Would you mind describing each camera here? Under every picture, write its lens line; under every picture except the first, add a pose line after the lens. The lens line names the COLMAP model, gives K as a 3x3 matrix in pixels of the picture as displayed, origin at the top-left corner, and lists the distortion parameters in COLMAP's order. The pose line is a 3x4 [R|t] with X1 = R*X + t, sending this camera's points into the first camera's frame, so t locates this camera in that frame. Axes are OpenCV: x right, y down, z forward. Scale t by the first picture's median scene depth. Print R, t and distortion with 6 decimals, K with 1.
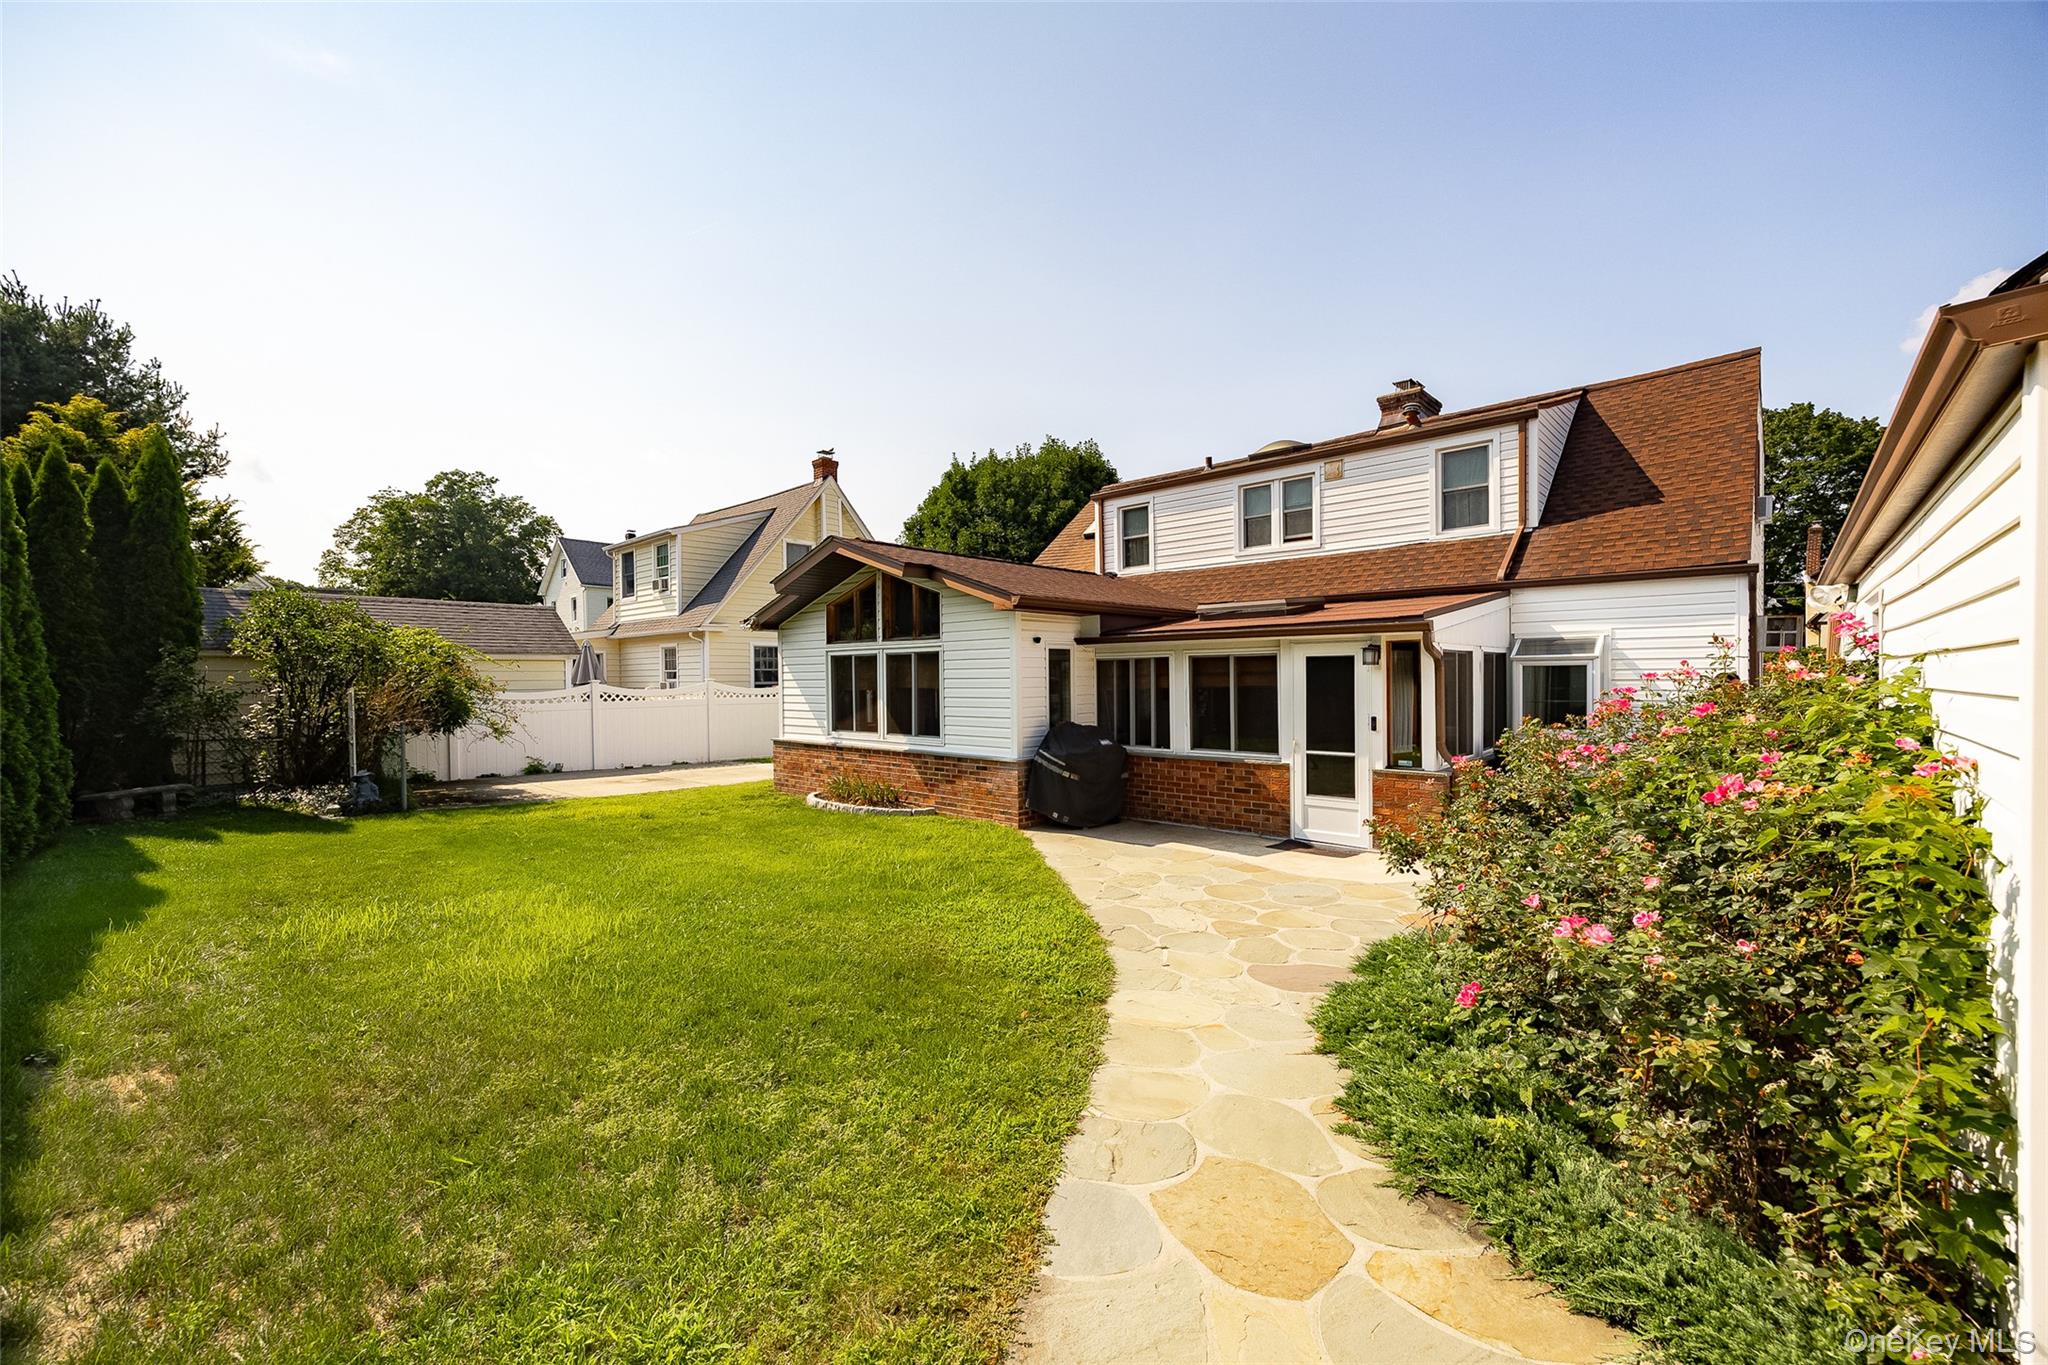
lens RADIAL K [[814.3, 0, 1022.9], [0, 814.3, 682.8], [0, 0, 1]] dist [-0.001006, 0.000183]
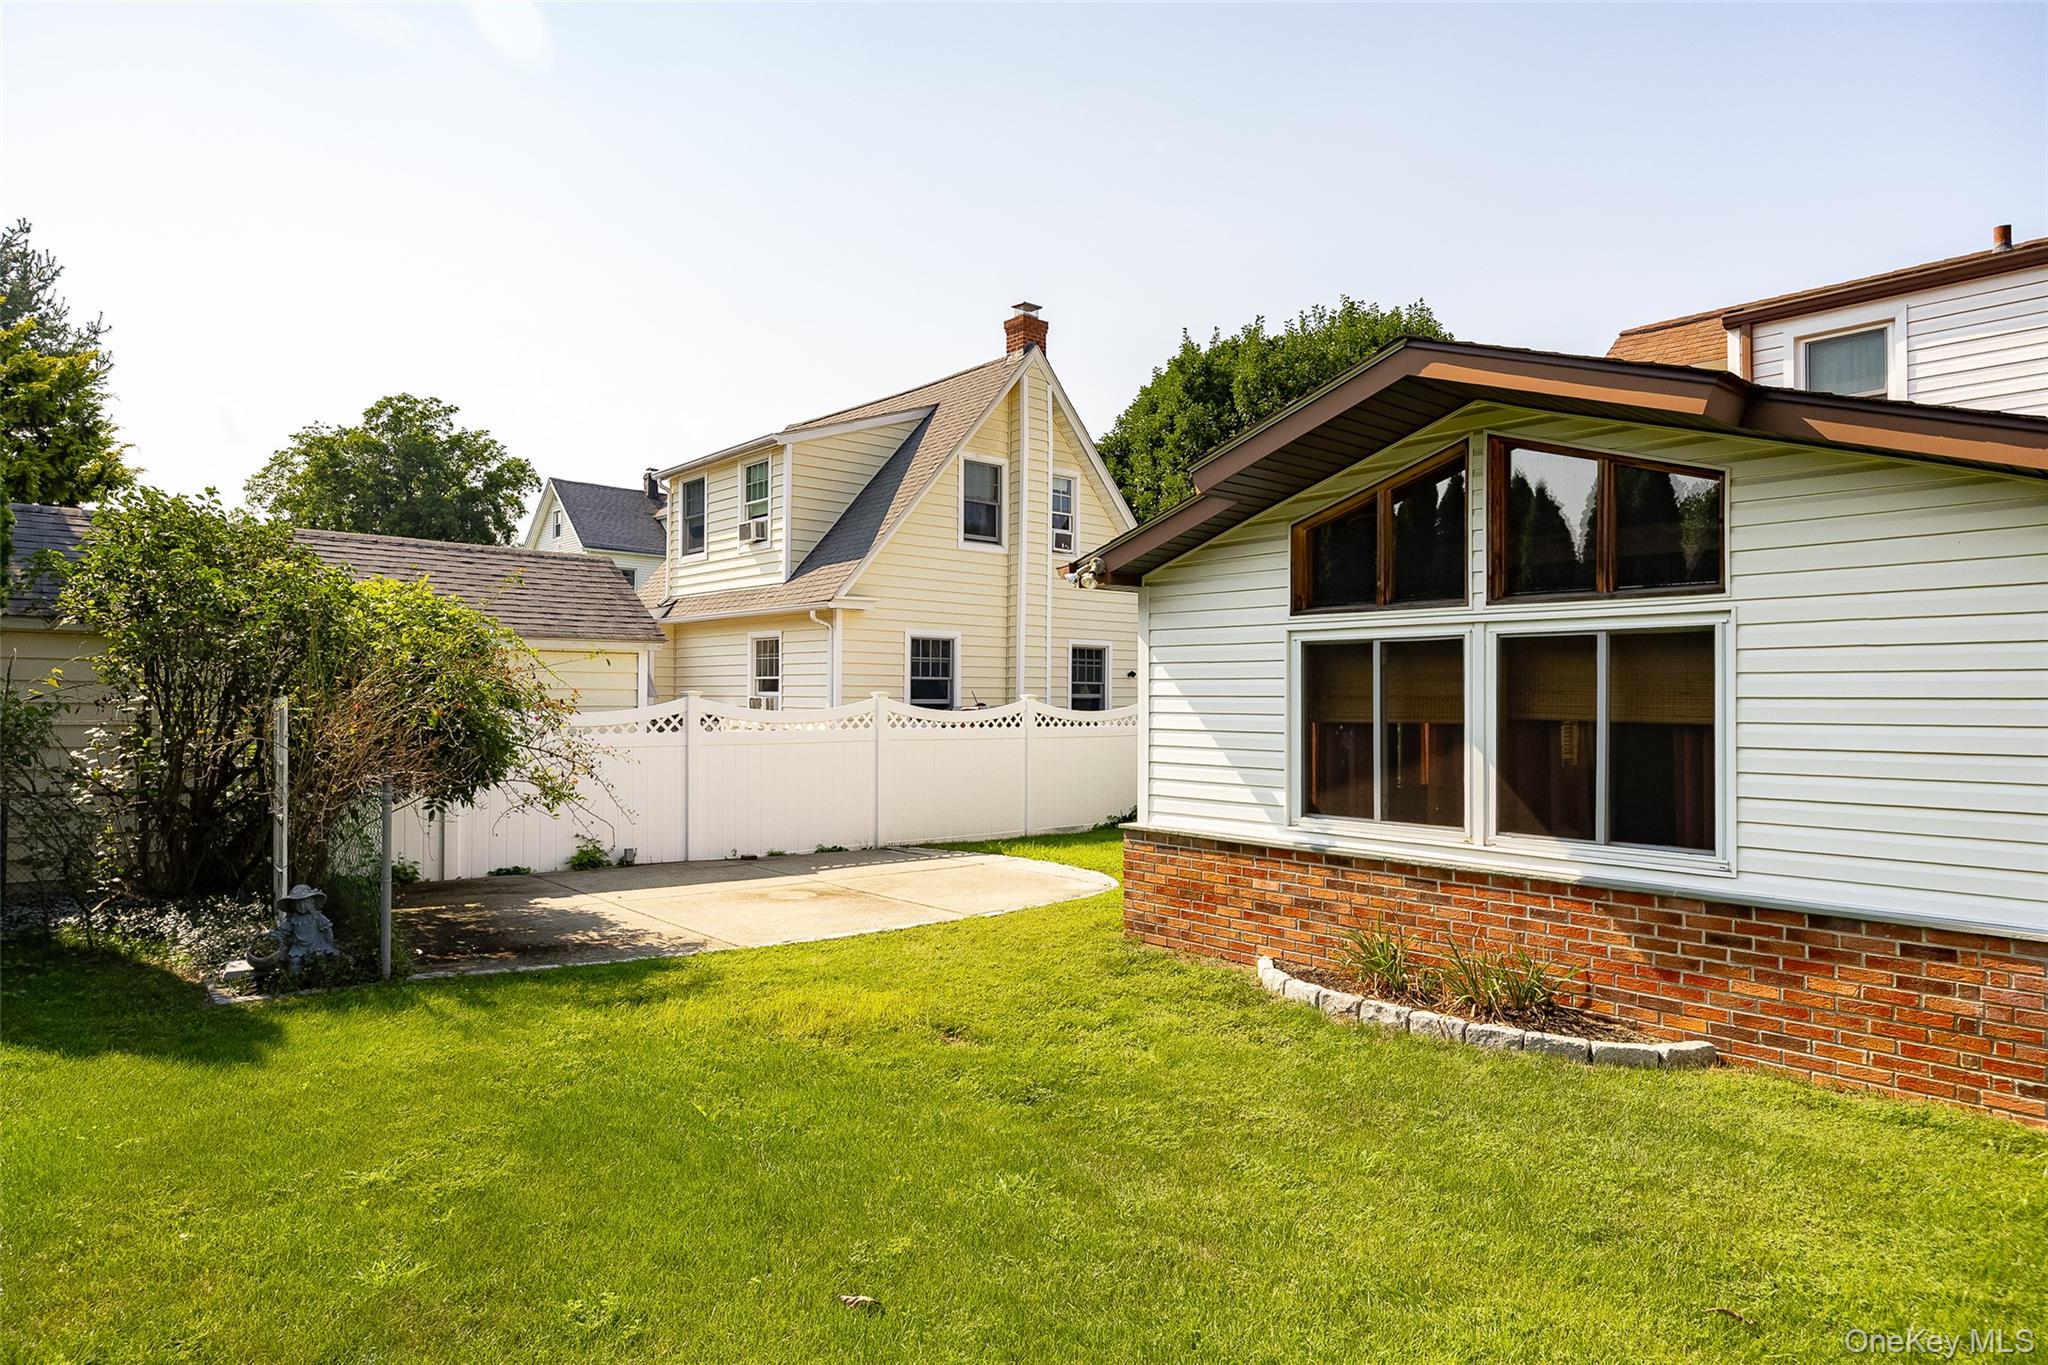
lens RADIAL K [[1187.8, 0, 1023.5], [0, 1187.8, 675.8], [0, 0, 1]] dist [-0.012893, -0.002296]
pose [[0.993292, 0.014501, -0.114716, -0.250798], [-0.017456, 0.999540, -0.024798, 0.002537], [0.114304, 0.026634, 0.993089, 0.290349]]
